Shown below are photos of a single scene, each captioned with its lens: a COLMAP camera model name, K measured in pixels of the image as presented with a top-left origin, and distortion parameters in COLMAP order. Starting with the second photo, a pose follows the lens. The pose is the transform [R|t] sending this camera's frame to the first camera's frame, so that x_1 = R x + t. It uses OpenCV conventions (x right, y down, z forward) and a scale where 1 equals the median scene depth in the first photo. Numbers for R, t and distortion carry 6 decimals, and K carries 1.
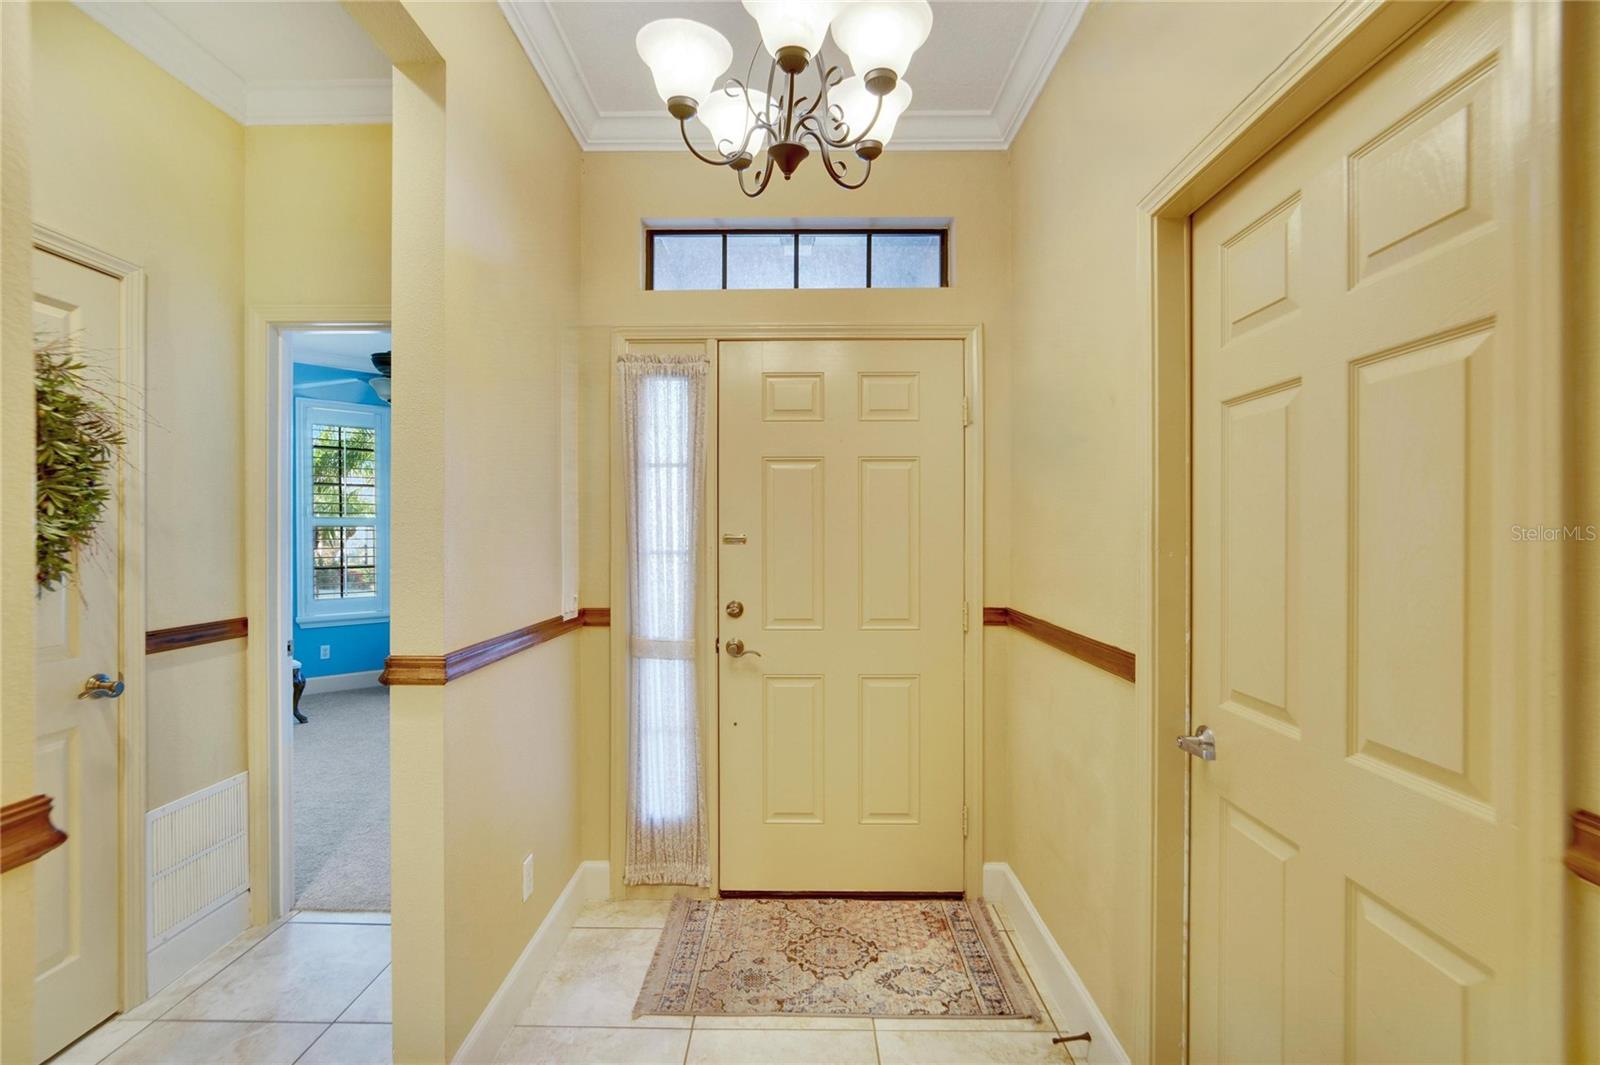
lens RADIAL K [[746.5, 0, 791.3], [0, 746.5, 509.2], [0, 0, 1]] dist [-0.012535, 0.000065]
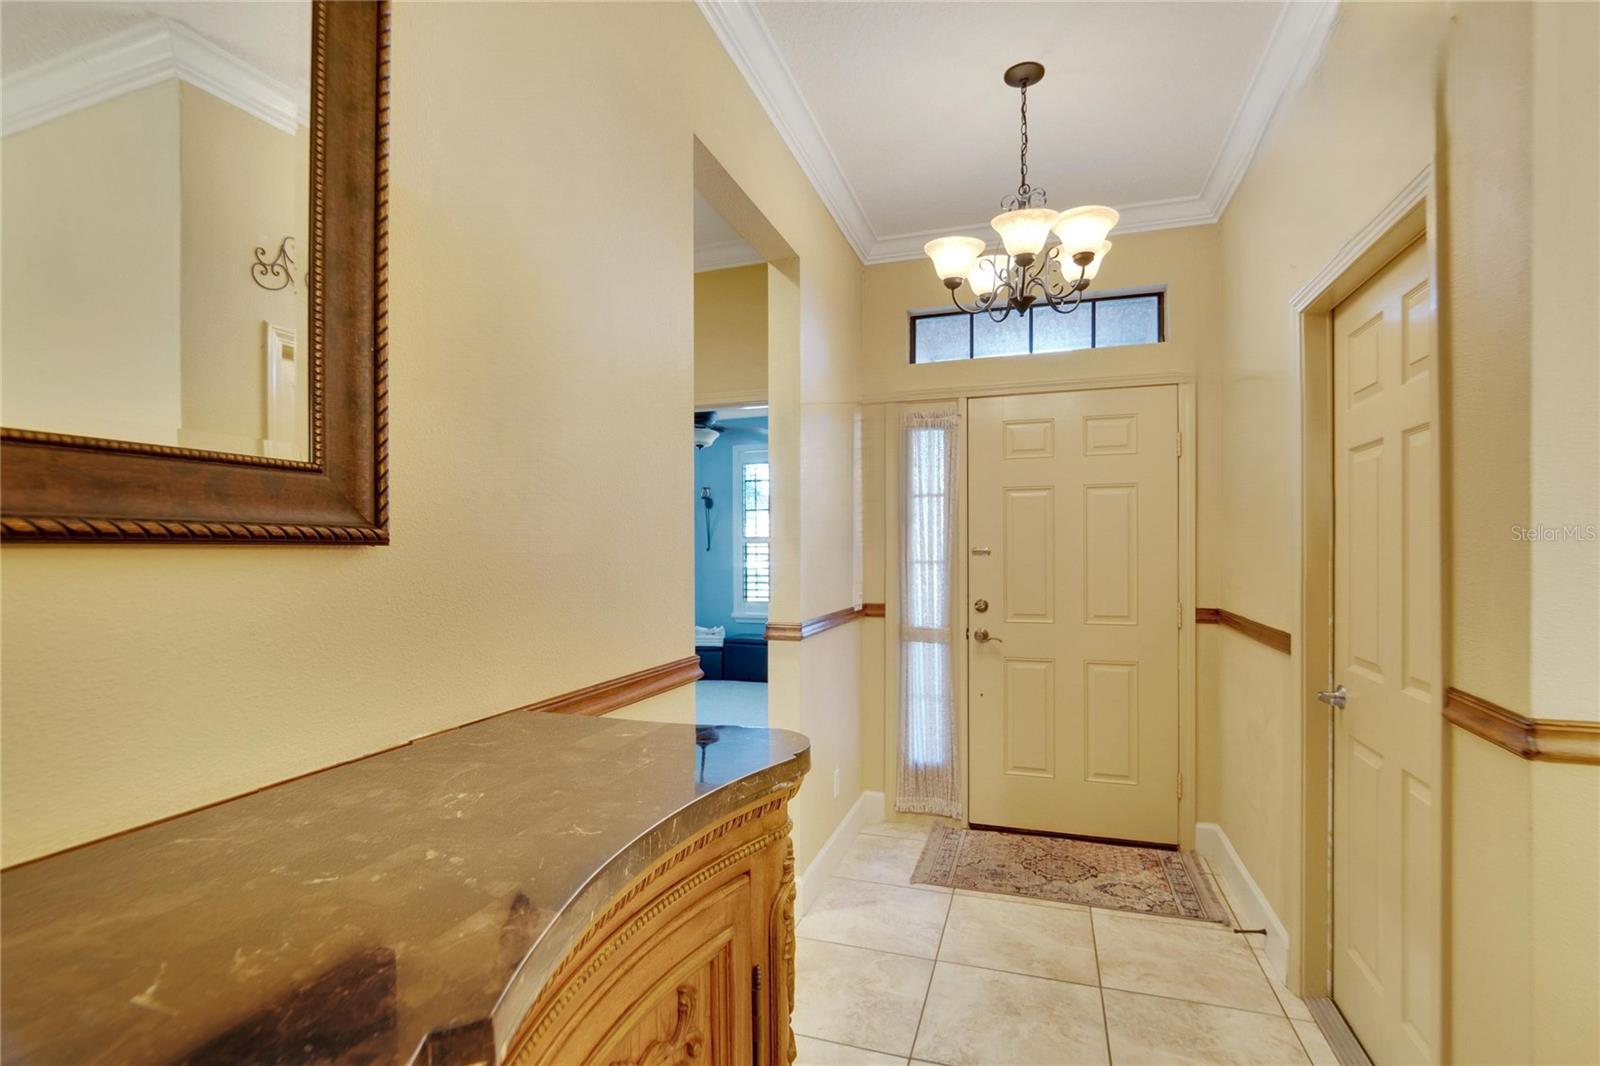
lens RADIAL K [[771.4, 0, 767.0], [0, 771.4, 556.7], [0, 0, 1]] dist [-0.012616, -0.007611]
pose [[0.945678, -0.001164, -0.325103, 0.007352], [0.014540, 0.999144, 0.038716, -0.008347], [0.324780, -0.041340, 0.944886, -0.390589]]
